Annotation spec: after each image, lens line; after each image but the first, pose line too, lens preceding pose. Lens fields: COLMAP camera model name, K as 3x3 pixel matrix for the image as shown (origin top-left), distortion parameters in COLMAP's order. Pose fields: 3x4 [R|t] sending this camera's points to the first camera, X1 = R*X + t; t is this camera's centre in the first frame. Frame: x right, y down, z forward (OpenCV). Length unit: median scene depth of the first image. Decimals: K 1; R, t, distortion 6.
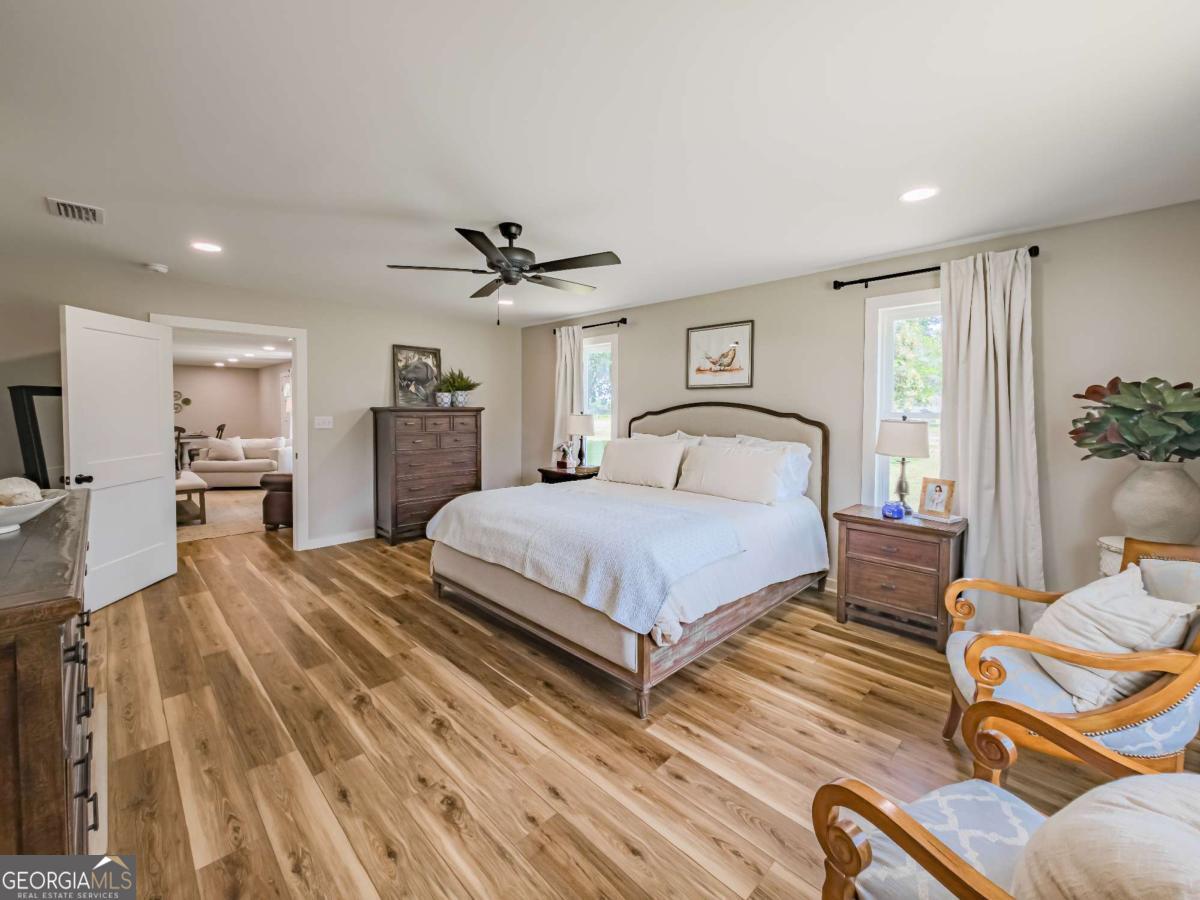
lens RADIAL K [[492.3, 0, 604.6], [0, 492.3, 417.9], [0, 0, 1]] dist [0.001118, 0.000111]
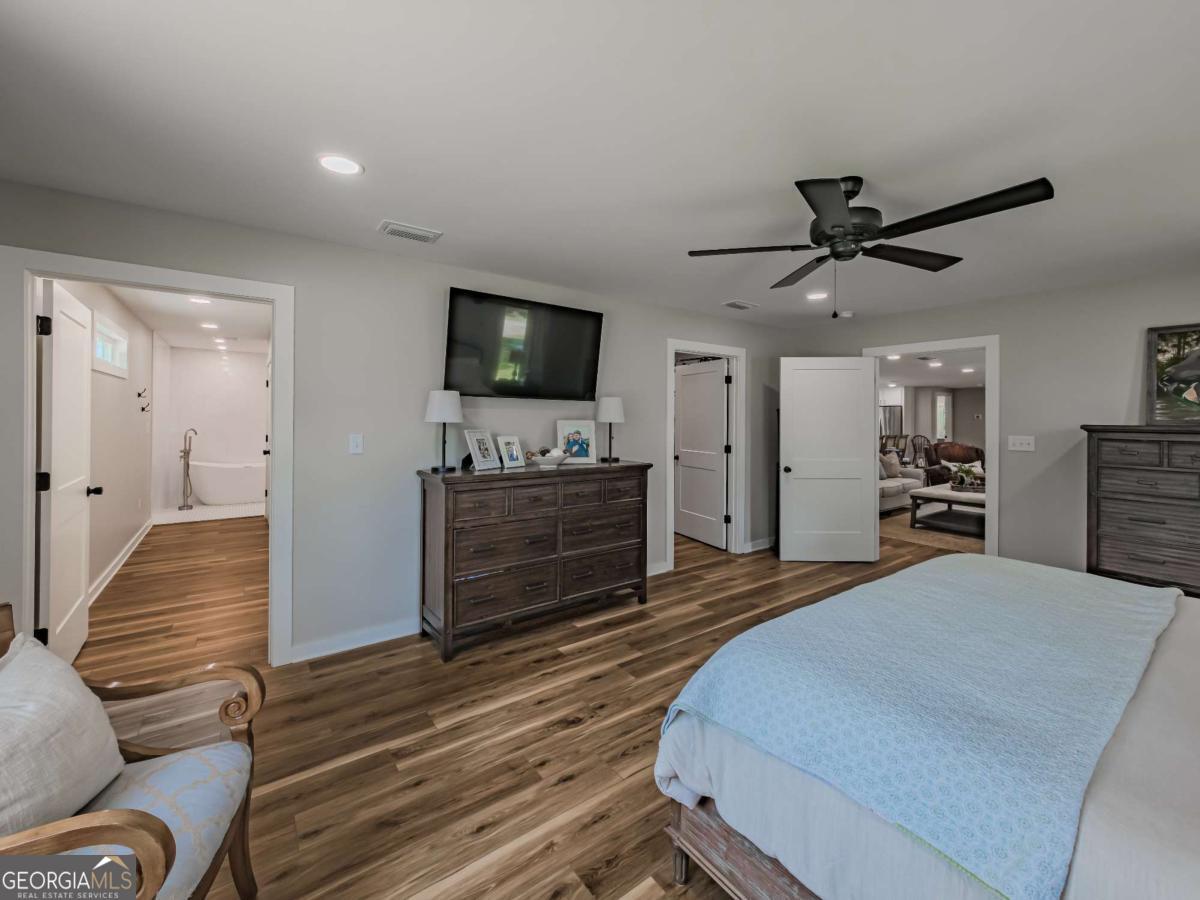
lens RADIAL K [[492.3, 0, 604.6], [0, 492.3, 417.9], [0, 0, 1]] dist [0.001118, 0.000111]
pose [[-0.151201, -0.003424, -0.988497, 0.537232], [-0.031534, 0.999502, 0.001361, -0.019515], [0.988000, 0.031377, -0.151233, 0.685689]]
